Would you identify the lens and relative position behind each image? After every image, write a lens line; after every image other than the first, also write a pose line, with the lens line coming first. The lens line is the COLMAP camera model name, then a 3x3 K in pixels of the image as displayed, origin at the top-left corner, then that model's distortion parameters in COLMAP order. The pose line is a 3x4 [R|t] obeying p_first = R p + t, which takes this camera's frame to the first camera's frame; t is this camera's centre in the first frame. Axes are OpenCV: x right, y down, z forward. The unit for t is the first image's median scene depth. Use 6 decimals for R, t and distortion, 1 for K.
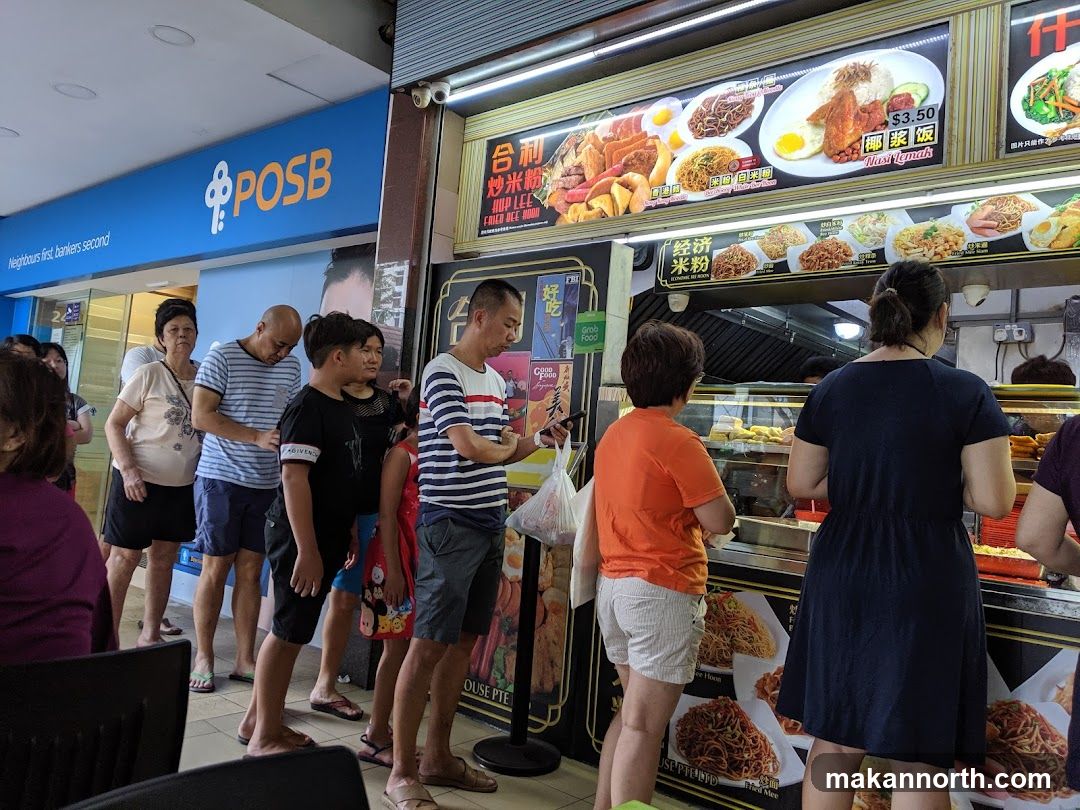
lens RADIAL K [[868.9, 0, 541.3], [0, 868.9, 382.4], [0, 0, 1]] dist [0.107281, -0.147740]
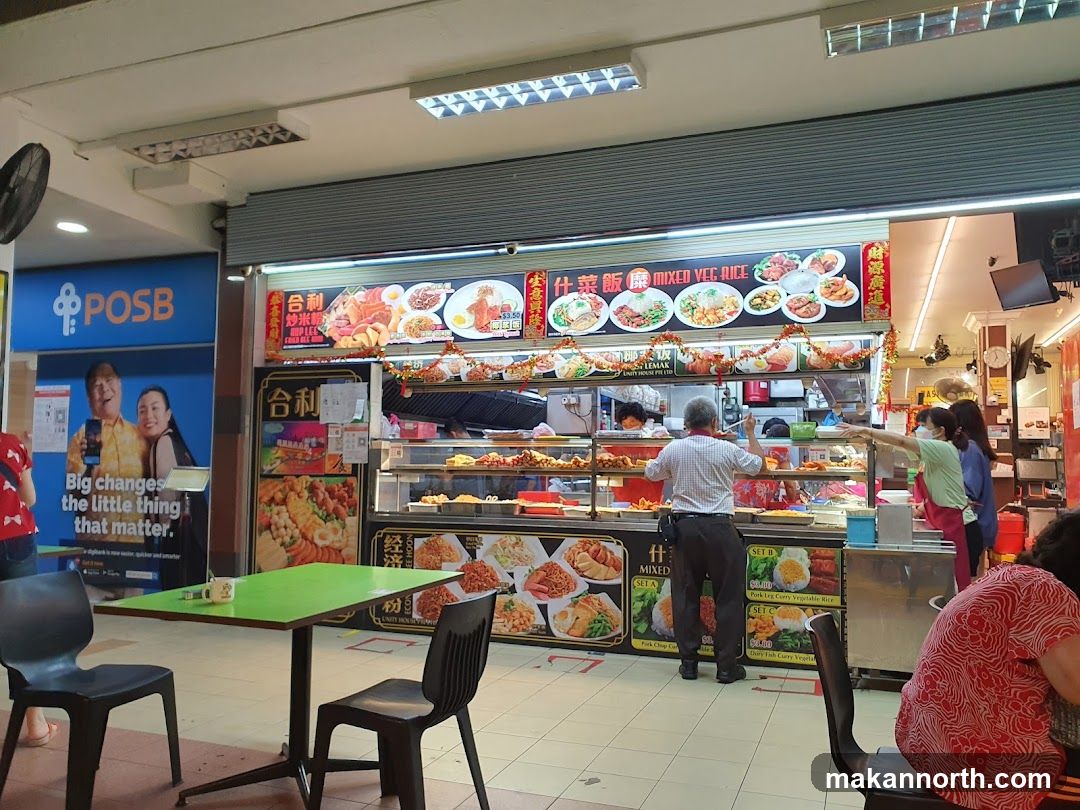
lens RADIAL K [[905.7, 0, 520.8], [0, 905.7, 422.7], [0, 0, 1]] dist [0.139383, -0.362044]
pose [[0.945997, -0.046214, 0.320865, -0.242165], [0.033847, 0.998457, 0.044017, -0.104056], [-0.322404, -0.030779, 0.946102, -0.942928]]
